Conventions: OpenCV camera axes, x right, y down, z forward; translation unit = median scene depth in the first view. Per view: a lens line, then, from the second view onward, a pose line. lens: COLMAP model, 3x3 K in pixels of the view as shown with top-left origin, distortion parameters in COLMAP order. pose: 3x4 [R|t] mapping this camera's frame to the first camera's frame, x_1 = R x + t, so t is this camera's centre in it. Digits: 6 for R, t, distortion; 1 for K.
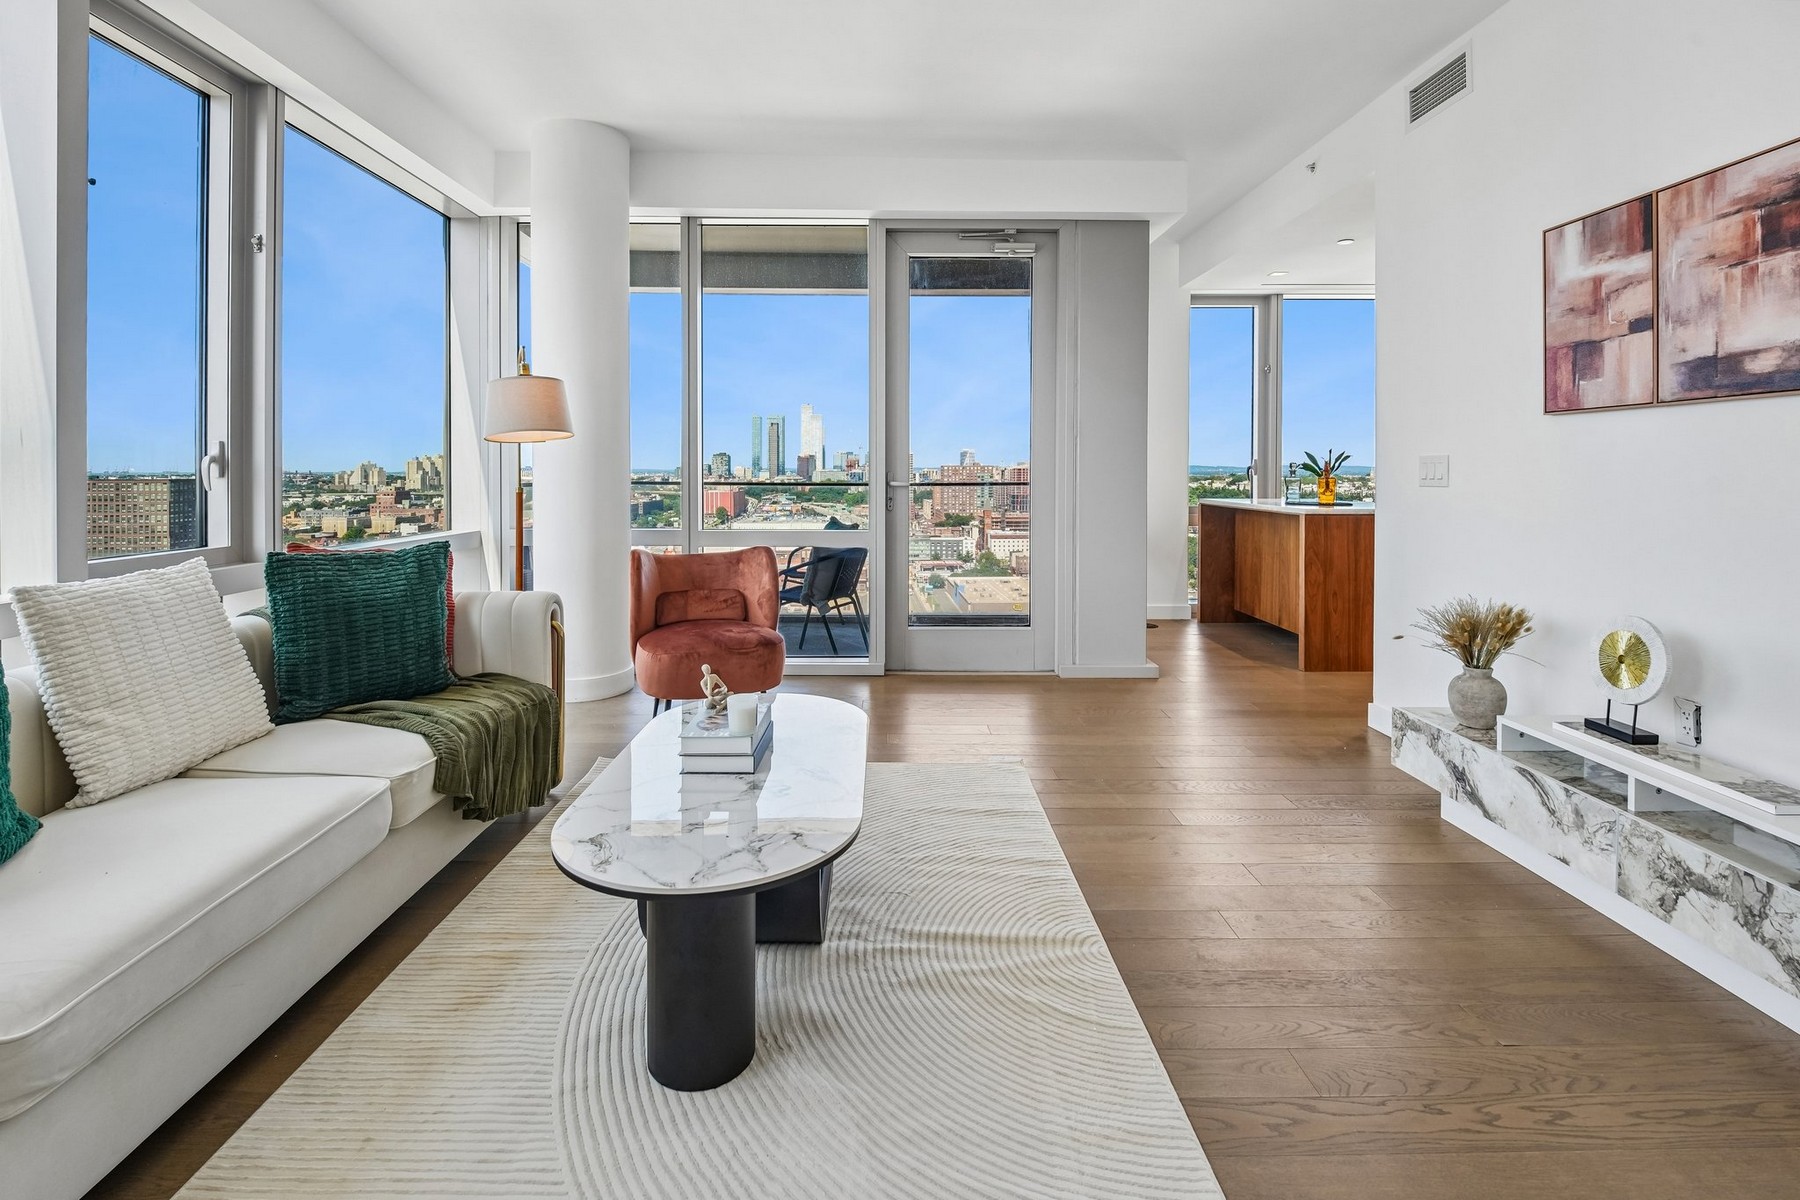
lens RADIAL K [[836.0, 0, 888.1], [0, 836.0, 470.4], [0, 0, 1]] dist [0.000192, -0.000552]
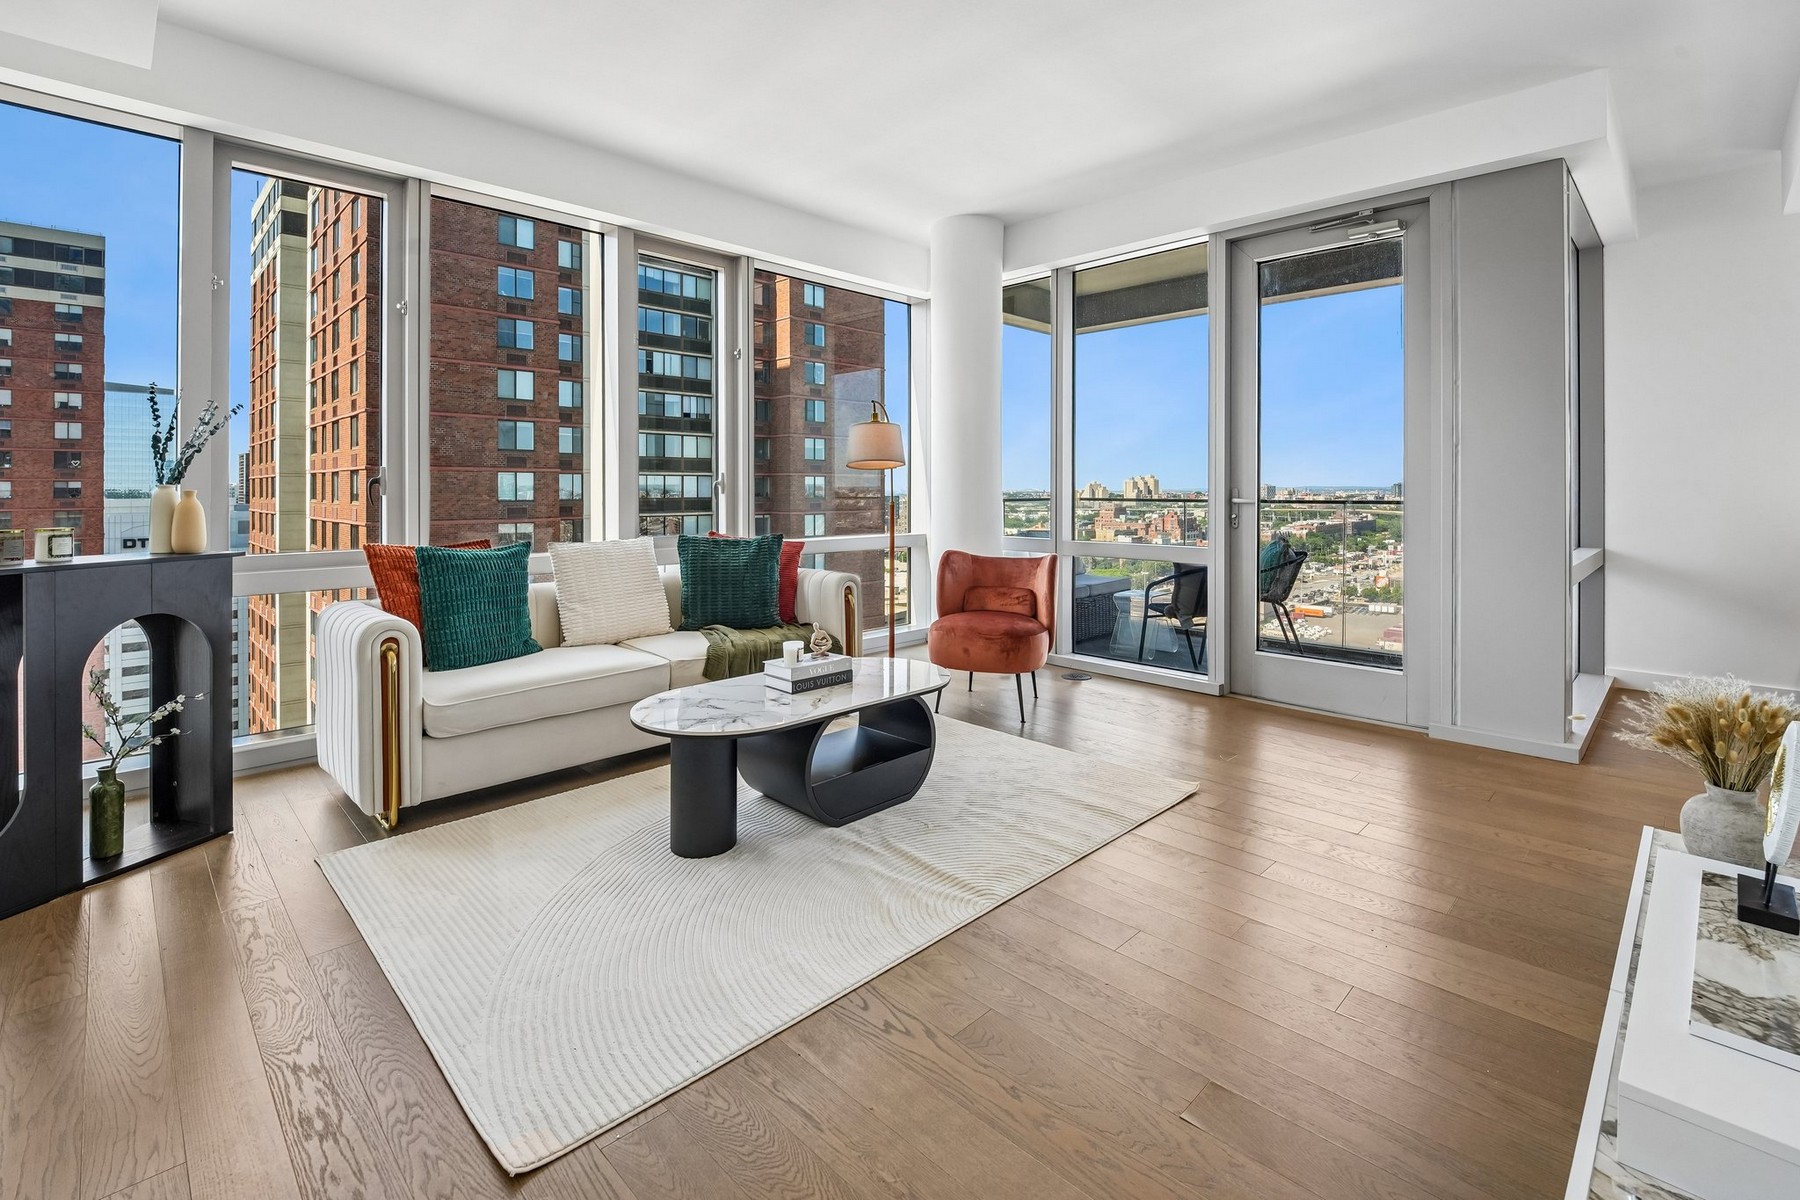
lens RADIAL K [[812.4, 0, 898.2], [0, 812.4, 494.2], [0, 0, 1]] dist [0.018778, -0.015152]
pose [[0.698781, 0.002595, -0.715331, 0.414035], [0.002261, 0.999980, 0.005837, 0.000776], [0.715332, -0.005696, 0.698761, 0.055660]]
